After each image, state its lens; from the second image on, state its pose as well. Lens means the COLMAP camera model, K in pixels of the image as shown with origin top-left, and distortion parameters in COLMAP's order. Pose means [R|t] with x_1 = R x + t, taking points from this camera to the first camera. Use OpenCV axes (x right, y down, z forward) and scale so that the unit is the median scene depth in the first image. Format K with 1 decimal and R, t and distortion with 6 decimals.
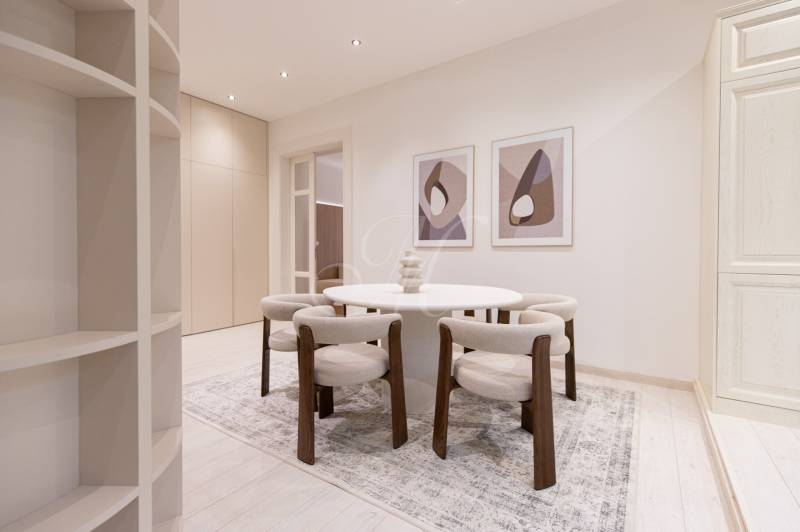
lens RADIAL K [[365.6, 0, 398.8], [0, 365.6, 257.6], [0, 0, 1]] dist [0.000228, -0.000215]
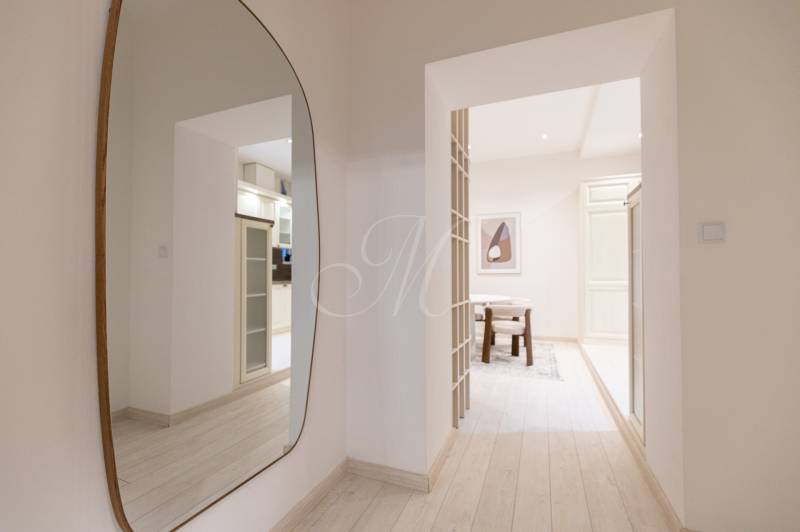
lens RADIAL K [[364.6, 0, 400.0], [0, 364.6, 266.0], [0, 0, 1]] dist [0.001014, -0.000492]
pose [[0.973236, 0.002752, 0.229793, -0.584257], [0.005525, 0.999359, -0.035368, -0.007616], [-0.229743, 0.035691, 0.972597, -0.720284]]
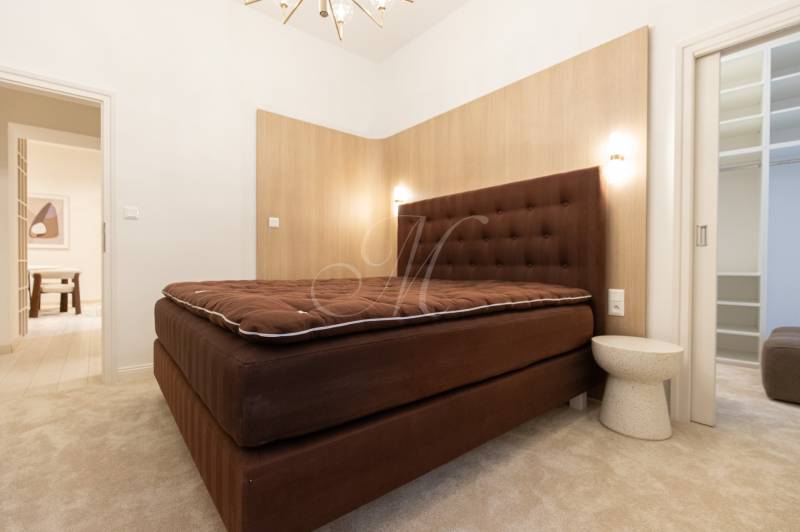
lens RADIAL K [[364.6, 0, 400.0], [0, 364.6, 266.0], [0, 0, 1]] dist [0.001014, -0.000492]
pose [[0.269444, -0.009342, 0.962971, -1.148162], [0.005148, 0.999953, 0.008260, 0.066540], [-0.963002, 0.002732, 0.269480, -1.580653]]
